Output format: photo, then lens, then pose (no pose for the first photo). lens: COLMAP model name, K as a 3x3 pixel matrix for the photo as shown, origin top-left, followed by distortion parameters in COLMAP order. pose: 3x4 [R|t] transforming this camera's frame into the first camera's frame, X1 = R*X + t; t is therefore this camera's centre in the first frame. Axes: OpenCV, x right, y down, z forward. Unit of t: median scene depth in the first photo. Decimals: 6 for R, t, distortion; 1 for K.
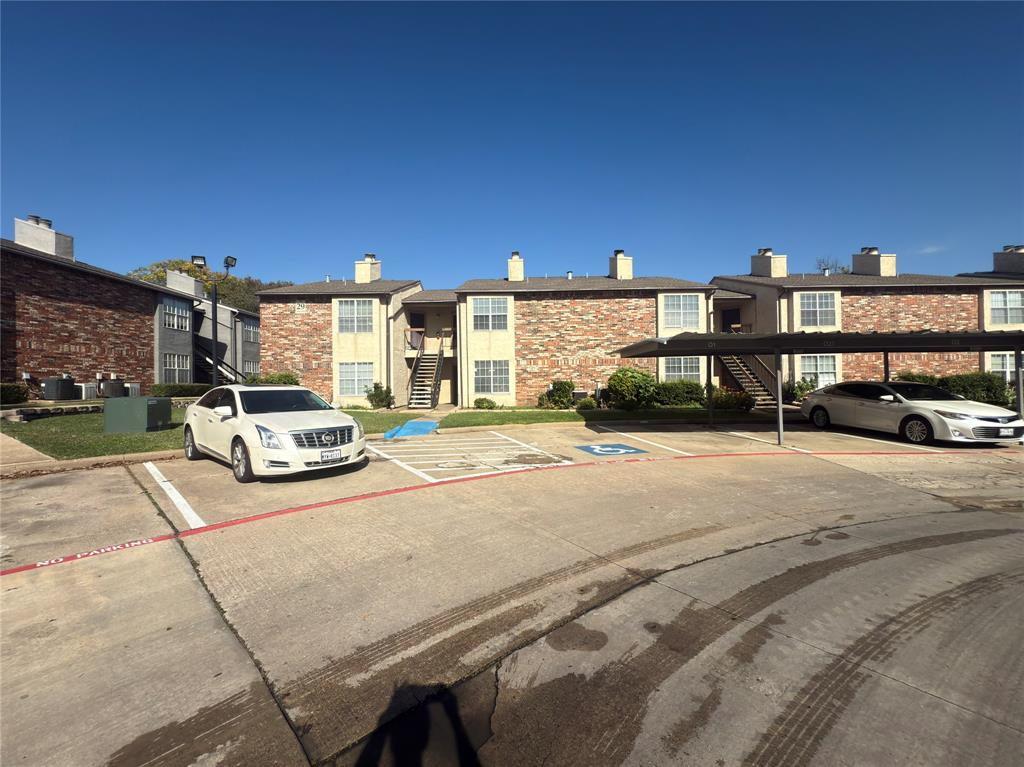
lens RADIAL K [[406.4, 0, 512.0], [0, 406.4, 383.5], [0, 0, 1]] dist [-0.000606, -0.000180]
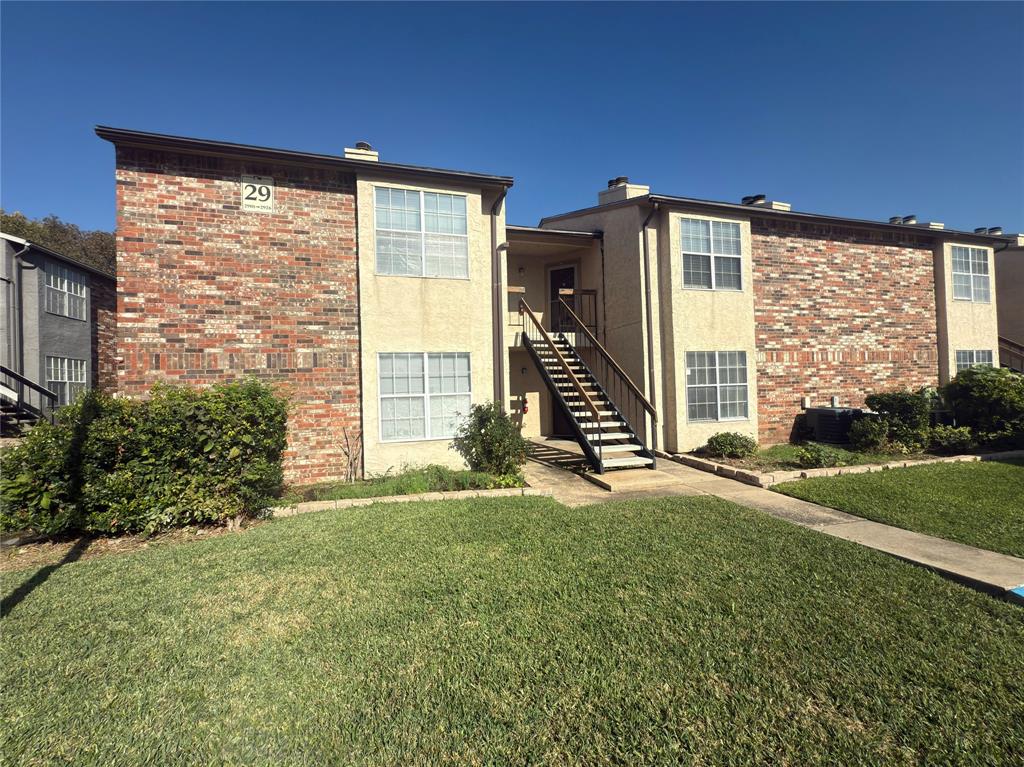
lens RADIAL K [[406.4, 0, 512.0], [0, 406.4, 383.5], [0, 0, 1]] dist [-0.000606, -0.000180]
pose [[0.960803, -0.010723, 0.277025, -0.407480], [0.015655, 0.999756, -0.015598, -0.015462], [-0.276790, 0.019324, 0.960736, 0.603045]]
